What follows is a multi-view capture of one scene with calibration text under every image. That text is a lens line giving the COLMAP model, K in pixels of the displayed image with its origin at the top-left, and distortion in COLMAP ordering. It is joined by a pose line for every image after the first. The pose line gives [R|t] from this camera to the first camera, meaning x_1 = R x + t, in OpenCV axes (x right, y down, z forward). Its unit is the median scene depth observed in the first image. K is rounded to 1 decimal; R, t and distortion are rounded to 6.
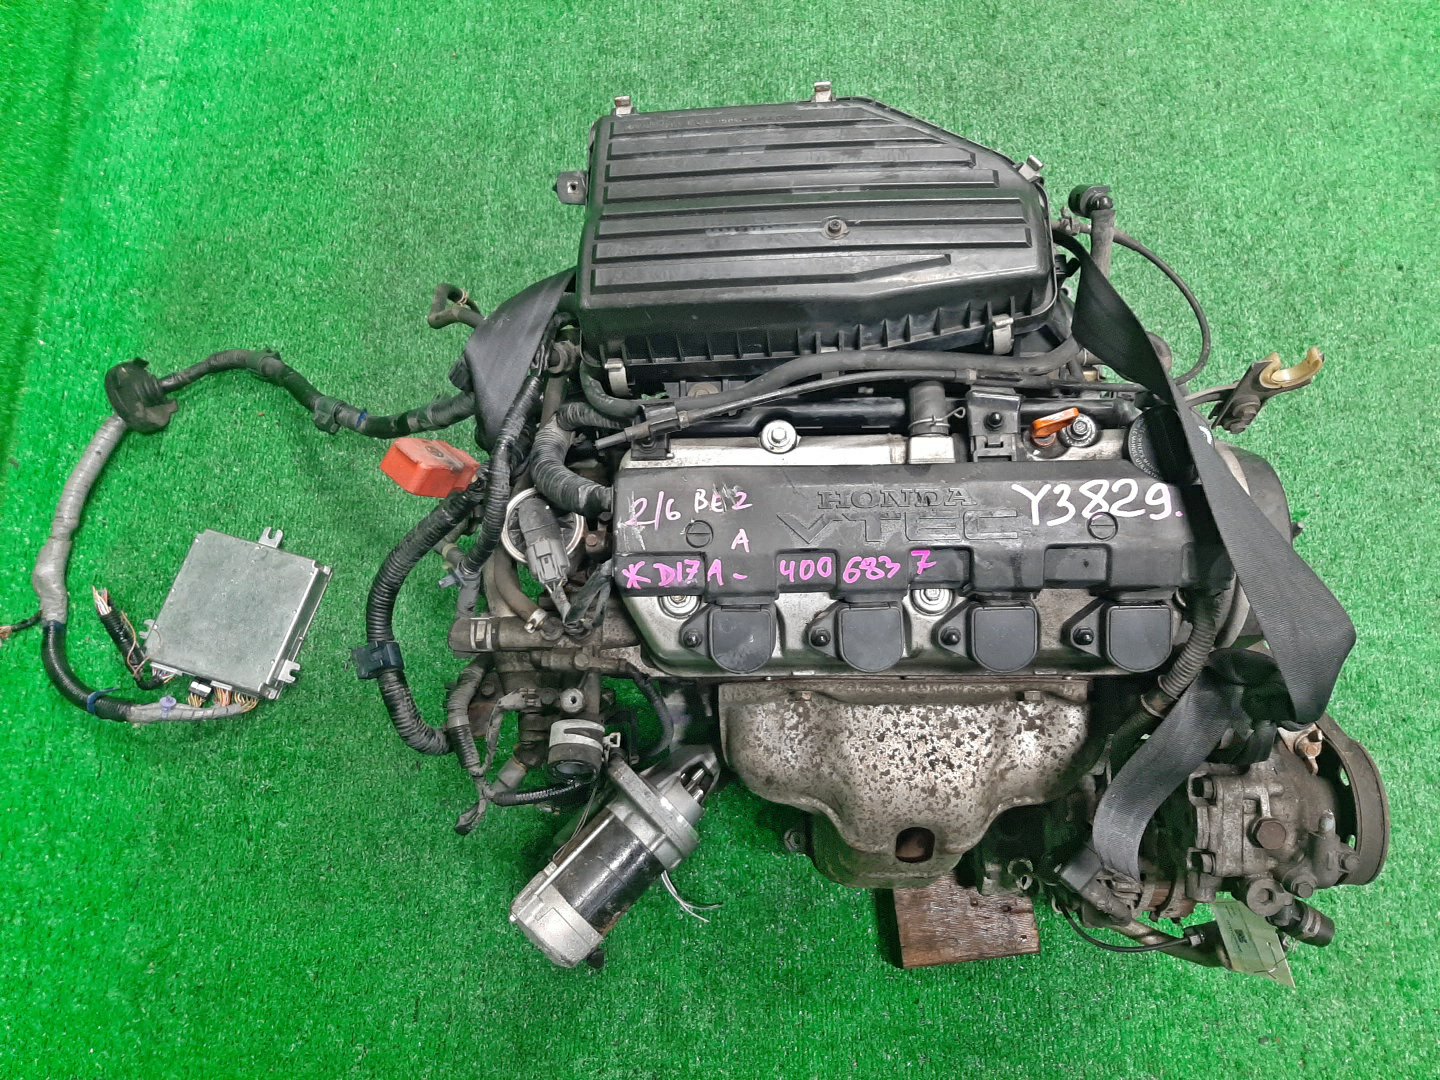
lens RADIAL K [[1098.7, 0, 721.9], [0, 1098.7, 538.8], [0, 0, 1]] dist [0.005643, 0.001413]
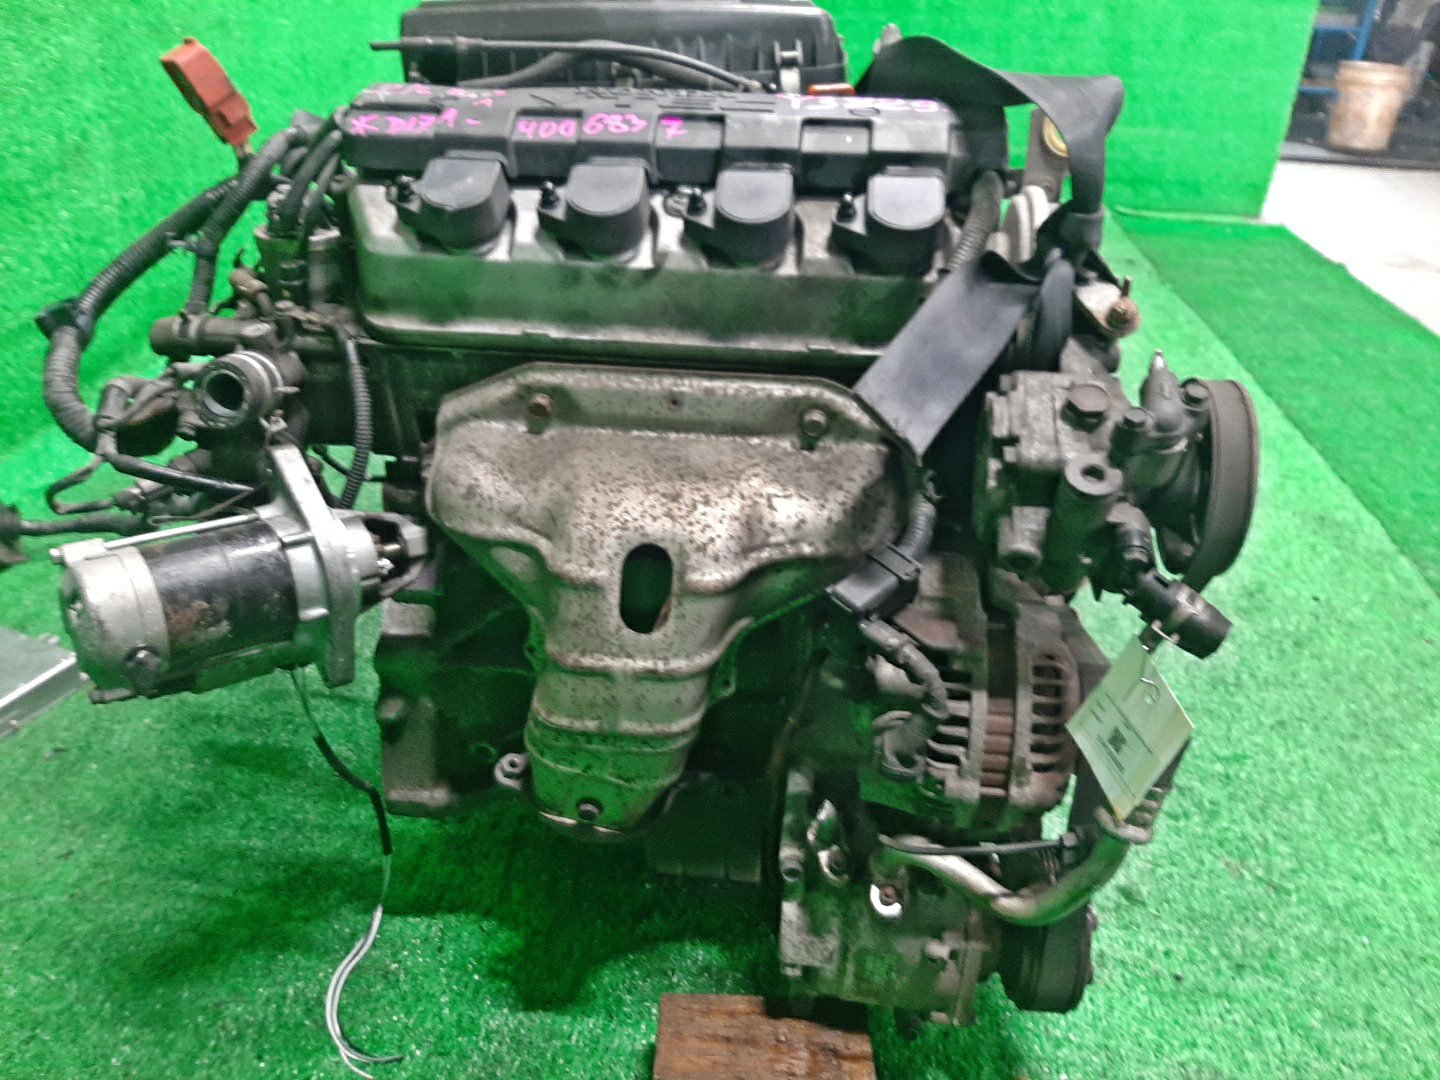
lens RADIAL K [[1098.7, 0, 718.5], [0, 1098.7, 539.9], [0, 0, 1]] dist [0.005643, 0.001413]
pose [[0.991216, 0.122412, -0.050052, 0.261681], [-0.124955, 0.742925, -0.657608, 0.743159], [-0.043314, 0.658086, 0.751696, 0.448937]]
